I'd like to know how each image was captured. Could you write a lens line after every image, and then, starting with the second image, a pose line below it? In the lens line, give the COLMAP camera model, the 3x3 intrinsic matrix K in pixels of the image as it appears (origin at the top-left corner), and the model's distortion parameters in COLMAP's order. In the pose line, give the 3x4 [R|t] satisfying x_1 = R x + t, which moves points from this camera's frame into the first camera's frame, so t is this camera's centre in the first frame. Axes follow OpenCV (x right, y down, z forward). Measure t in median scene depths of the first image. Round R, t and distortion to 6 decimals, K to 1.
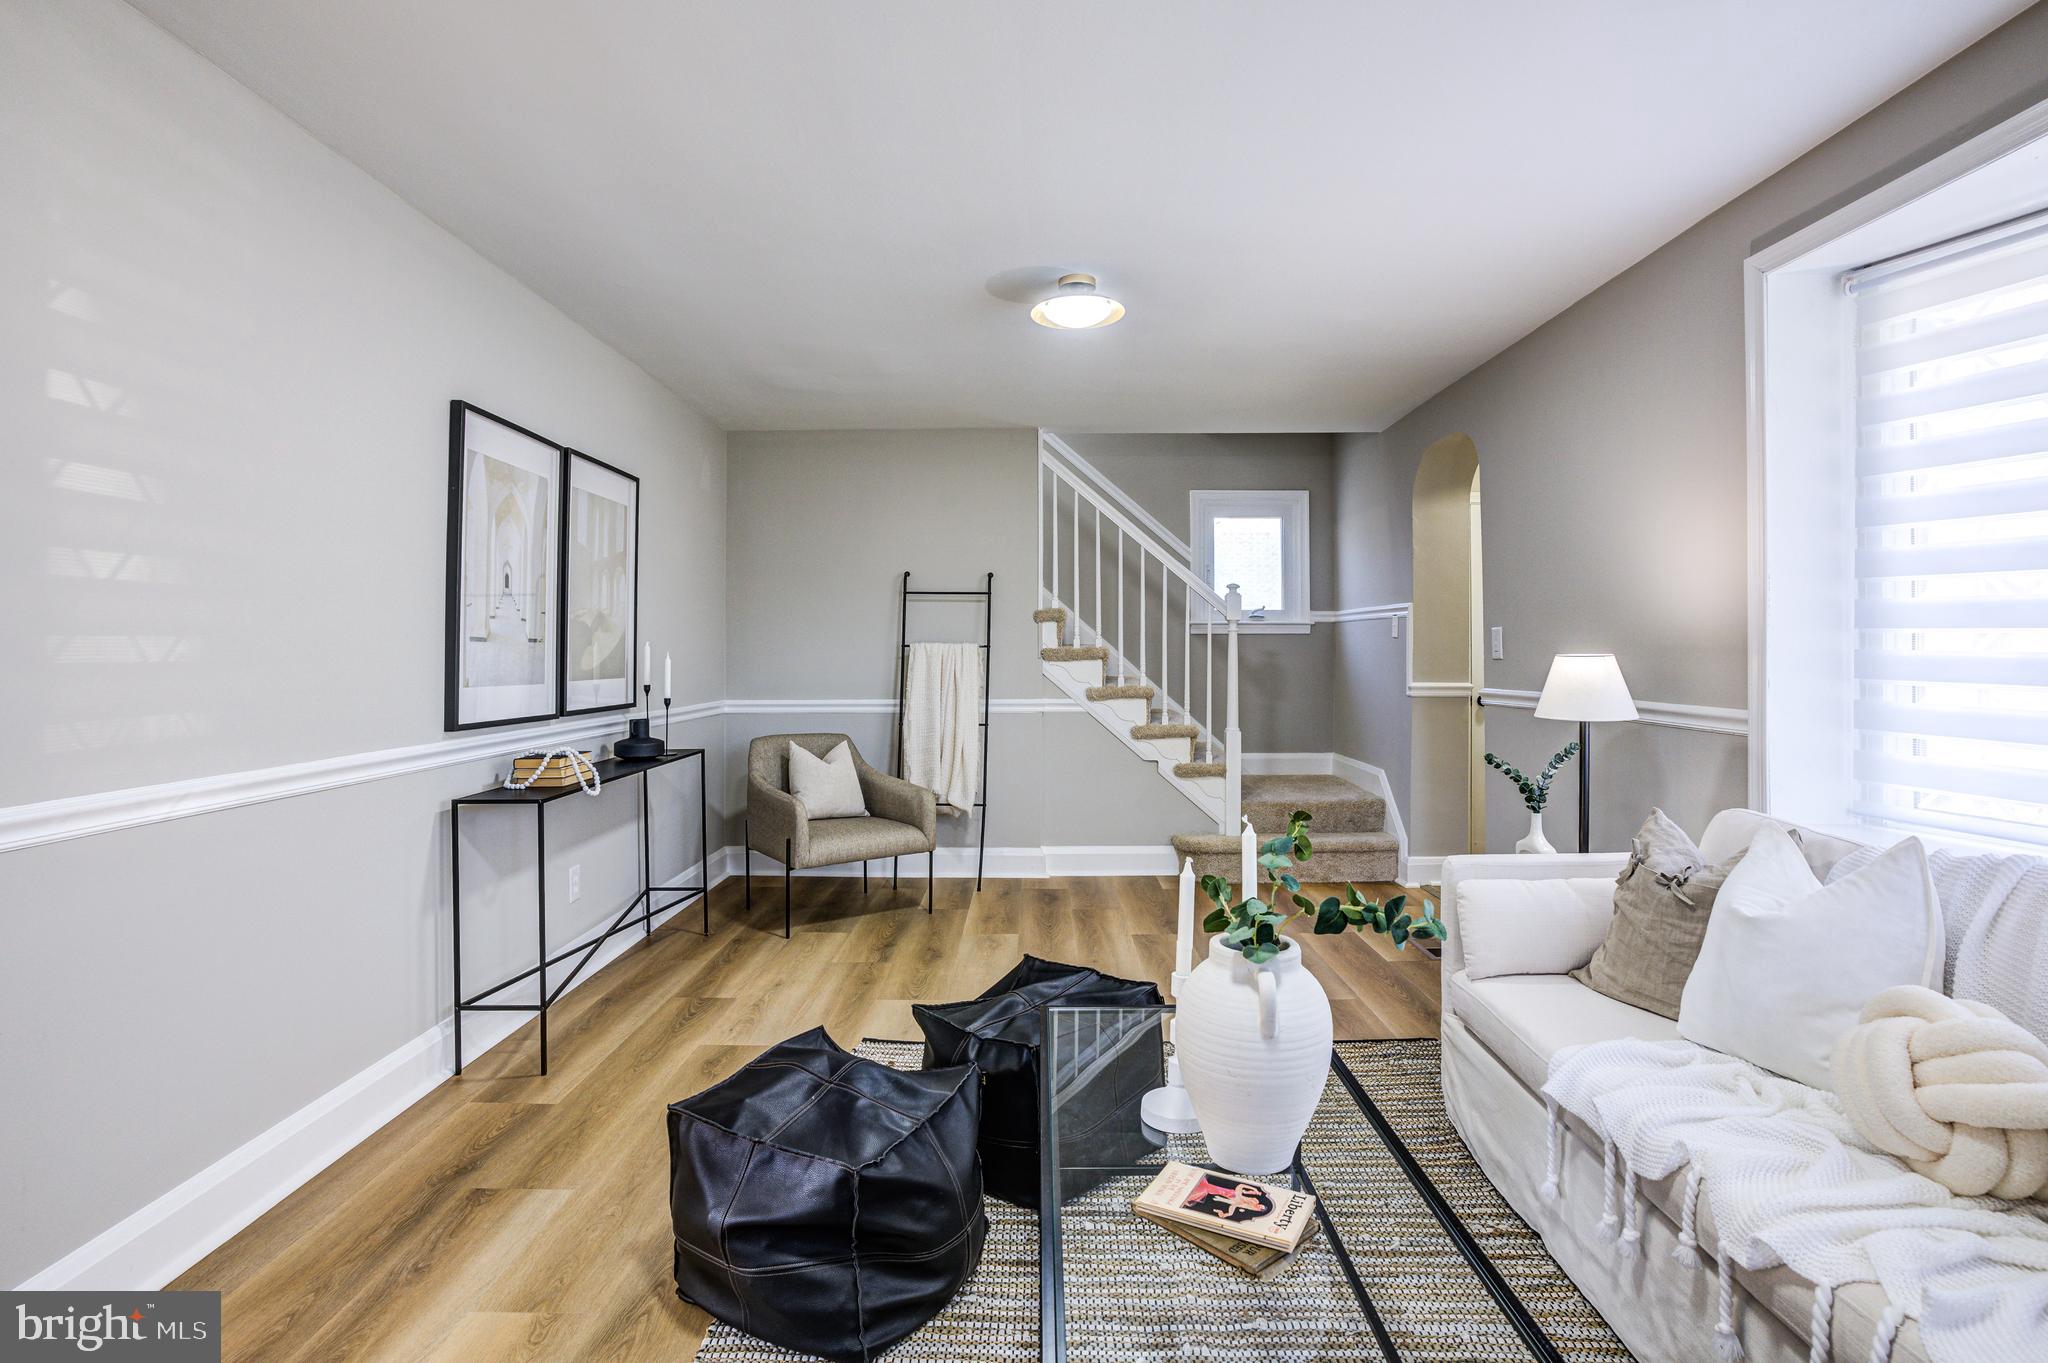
lens RADIAL K [[999.3, 0, 1022.2], [0, 999.3, 627.8], [0, 0, 1]] dist [-0.027806, 0.000456]
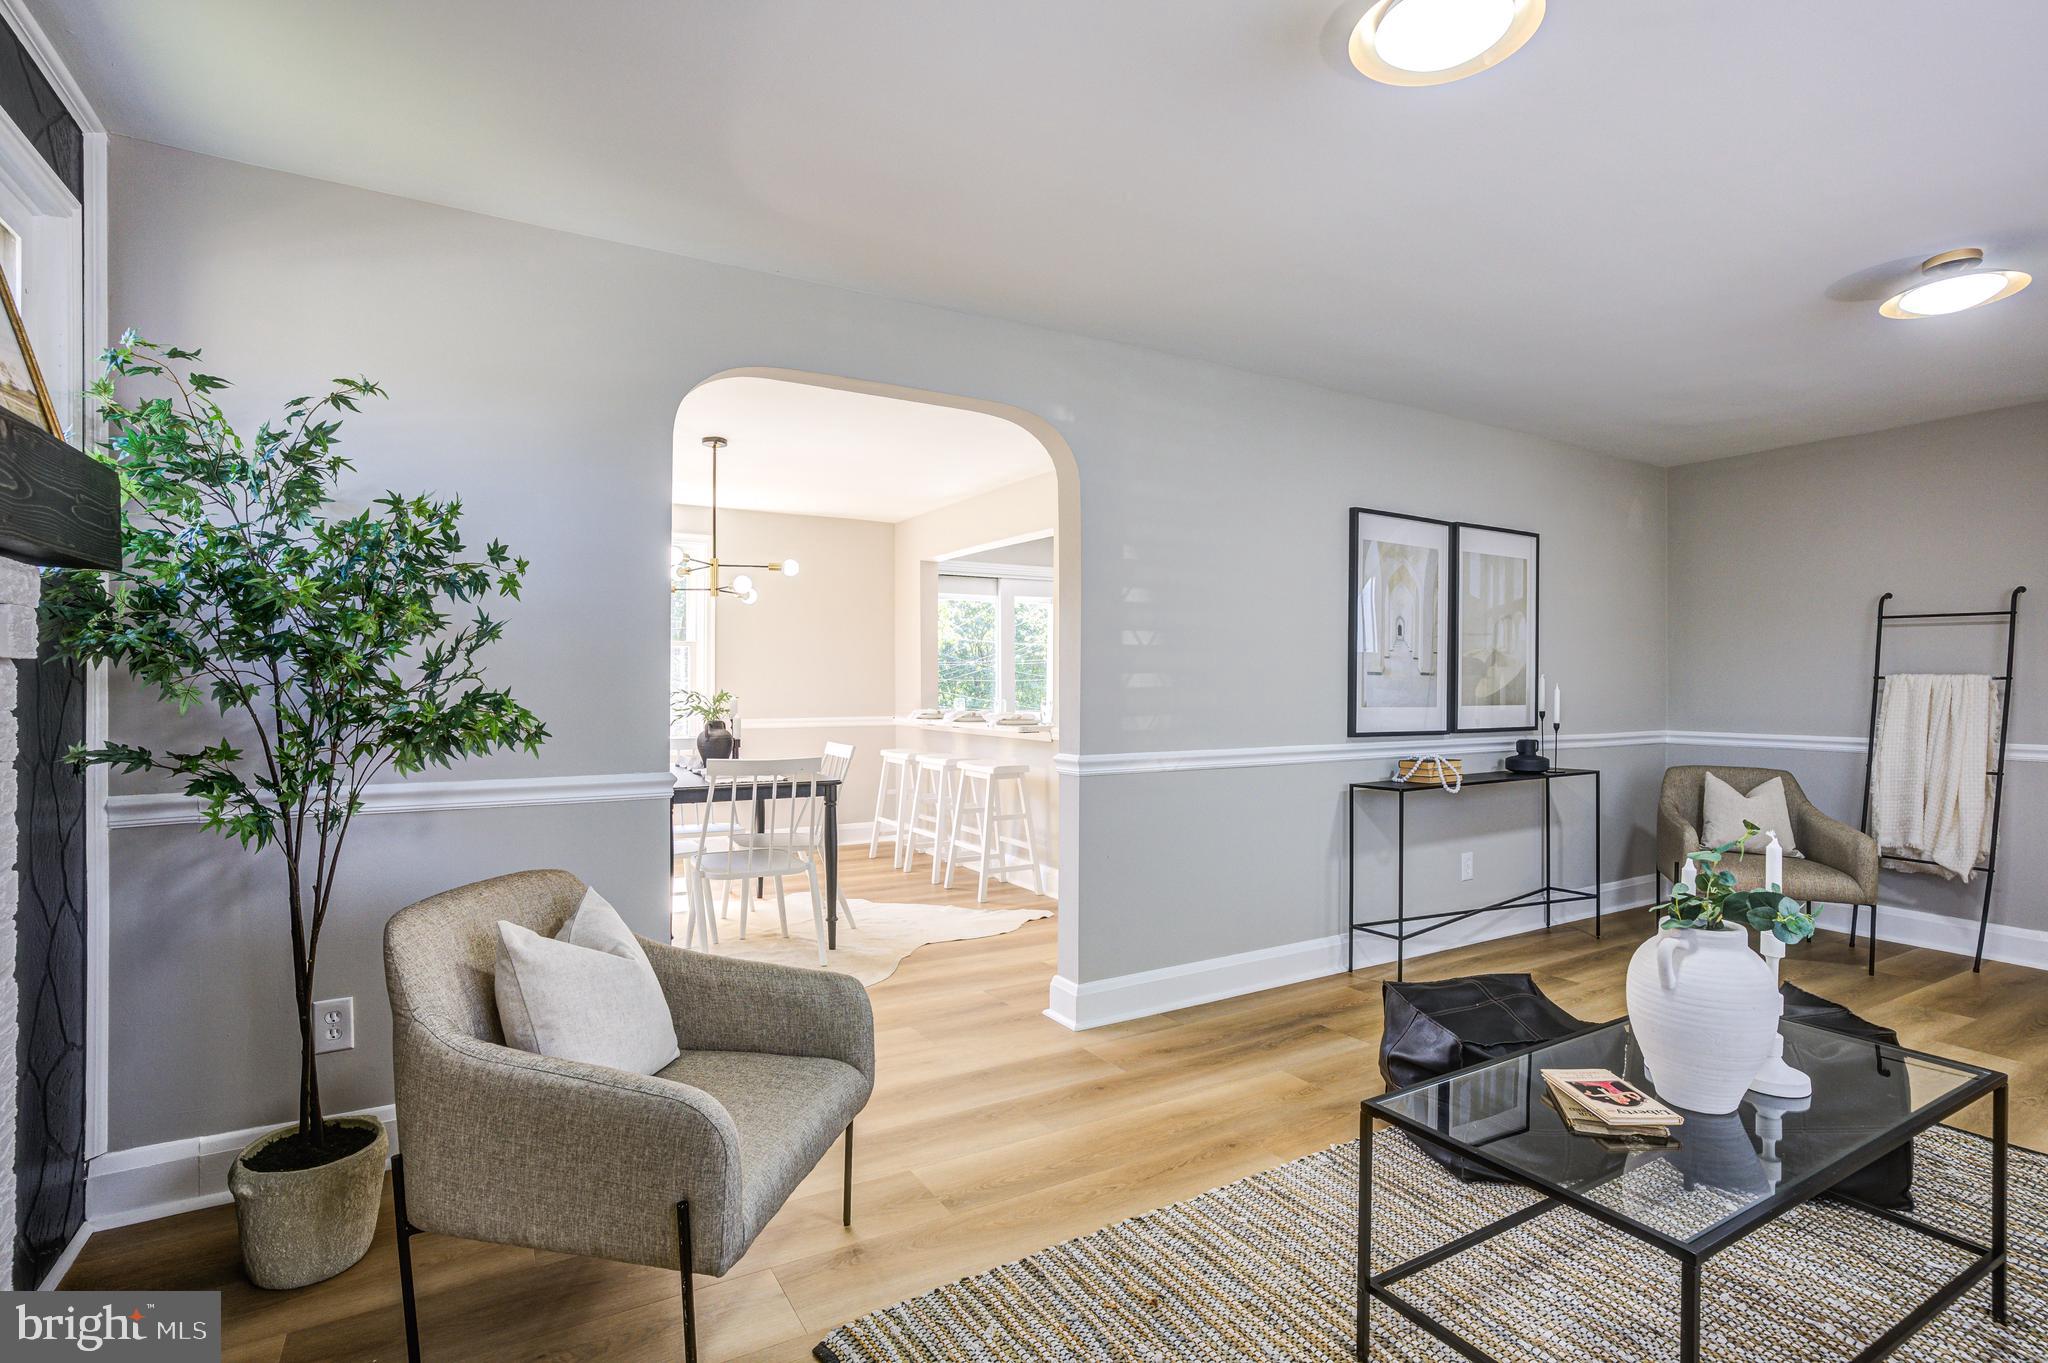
lens RADIAL K [[1009.5, 0, 1049.5], [0, 1009.5, 663.7], [0, 0, 1]] dist [-0.067209, 0.040489]
pose [[0.532710, -0.012204, -0.846210, 0.310822], [0.015320, 0.999871, -0.004775, -0.001849], [0.846159, -0.010420, 0.532828, -0.112650]]
